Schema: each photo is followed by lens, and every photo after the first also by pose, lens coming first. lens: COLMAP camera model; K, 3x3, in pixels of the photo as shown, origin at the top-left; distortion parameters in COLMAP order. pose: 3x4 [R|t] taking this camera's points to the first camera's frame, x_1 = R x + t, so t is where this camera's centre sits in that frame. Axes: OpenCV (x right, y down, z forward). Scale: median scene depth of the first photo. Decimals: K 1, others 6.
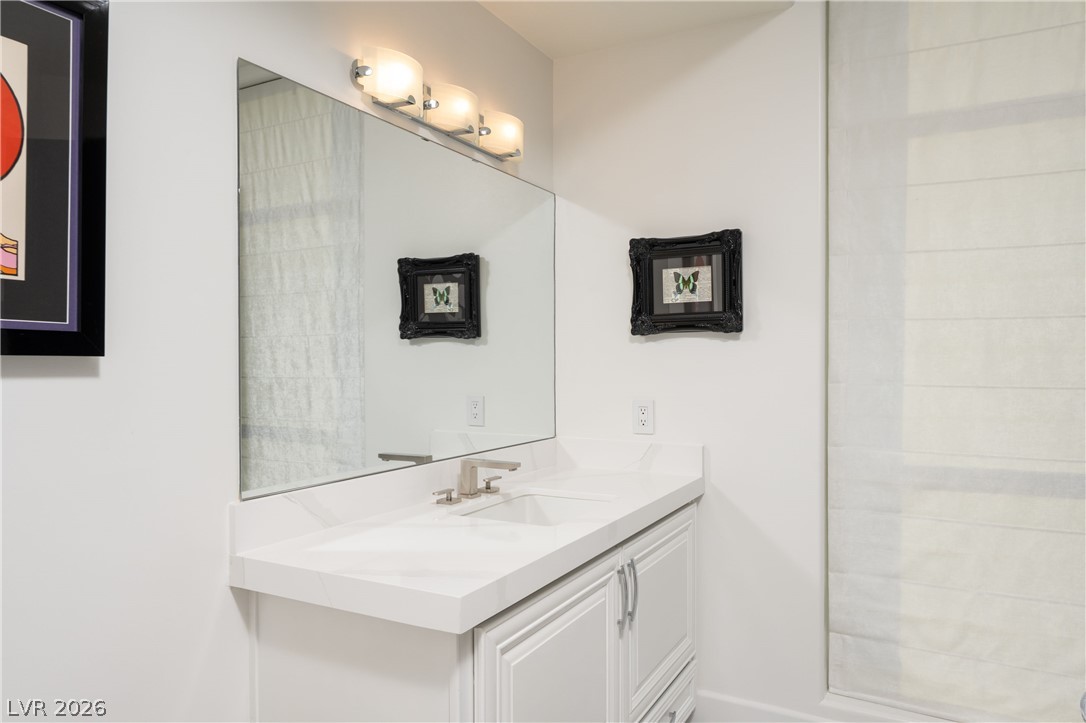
lens RADIAL K [[743.3, 0, 542.2], [0, 743.3, 345.0], [0, 0, 1]] dist [-0.002170, -0.000756]
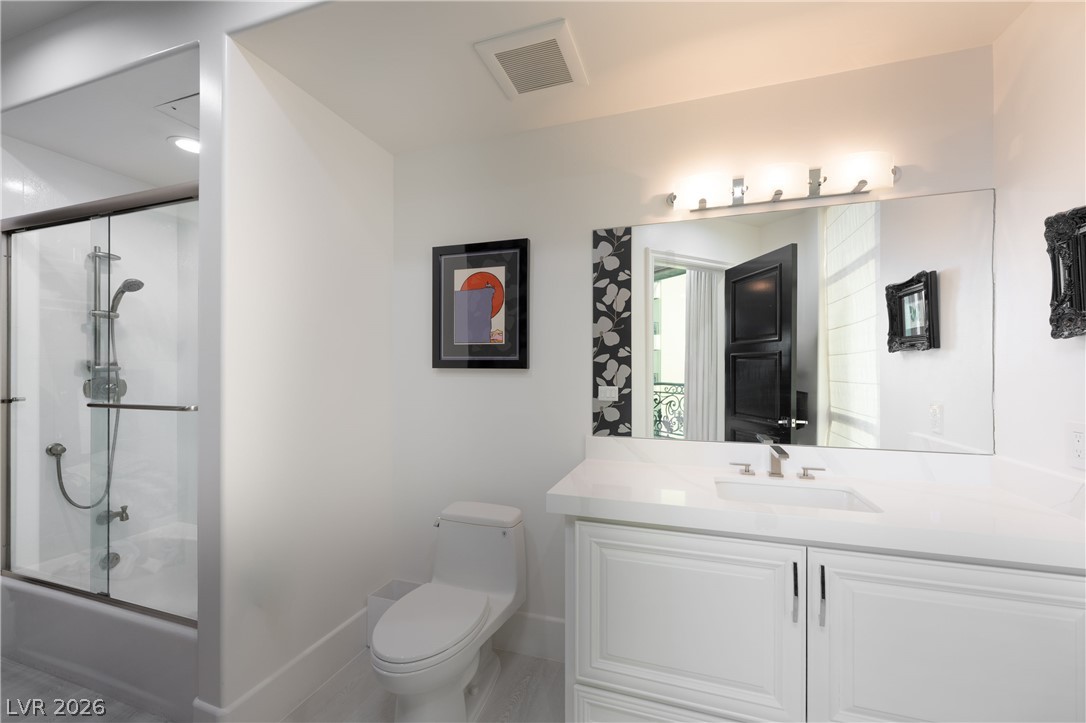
lens RADIAL K [[435.4, 0, 542.9], [0, 435.4, 369.8], [0, 0, 1]] dist [0.000019, -0.000044]
pose [[0.170975, 0.000488, -0.985275, 0.535886], [0.021677, 0.999756, 0.004257, 0.006690], [0.985037, -0.022086, 0.170923, 0.422169]]
